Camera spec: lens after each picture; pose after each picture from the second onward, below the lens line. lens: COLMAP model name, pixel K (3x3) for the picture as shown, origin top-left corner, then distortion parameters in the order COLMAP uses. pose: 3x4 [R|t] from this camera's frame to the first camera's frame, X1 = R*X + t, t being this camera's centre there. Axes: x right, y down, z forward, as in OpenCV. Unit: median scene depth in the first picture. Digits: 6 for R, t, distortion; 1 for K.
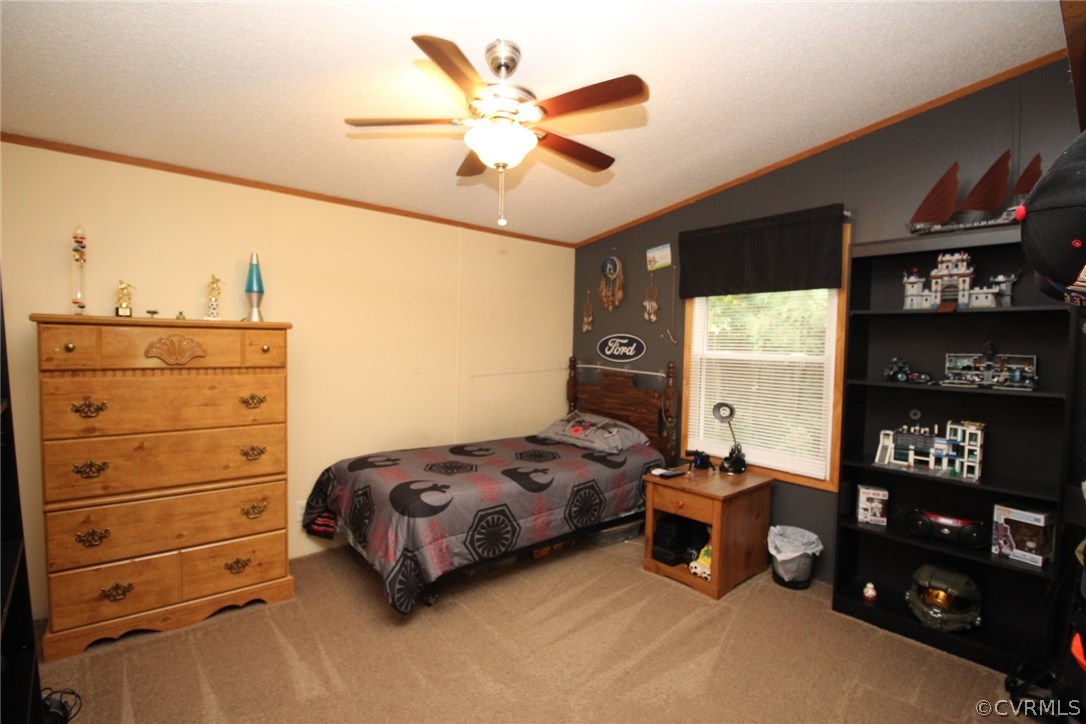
lens RADIAL K [[505.0, 0, 535.5], [0, 505.0, 363.3], [0, 0, 1]] dist [-0.000584, -0.013284]
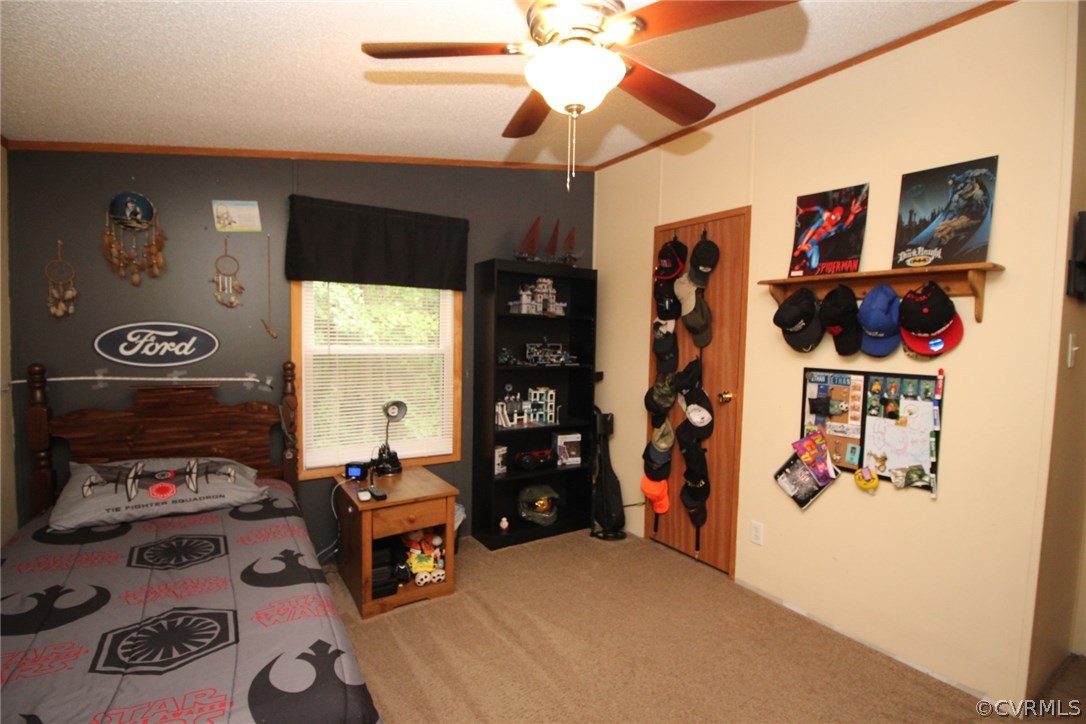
lens RADIAL K [[505.0, 0, 535.5], [0, 505.0, 363.3], [0, 0, 1]] dist [-0.000584, -0.013284]
pose [[0.138180, -0.069557, 0.987962, -0.610669], [0.027050, 0.997424, 0.066439, -0.056753], [-0.990038, 0.017544, 0.139705, 0.716695]]
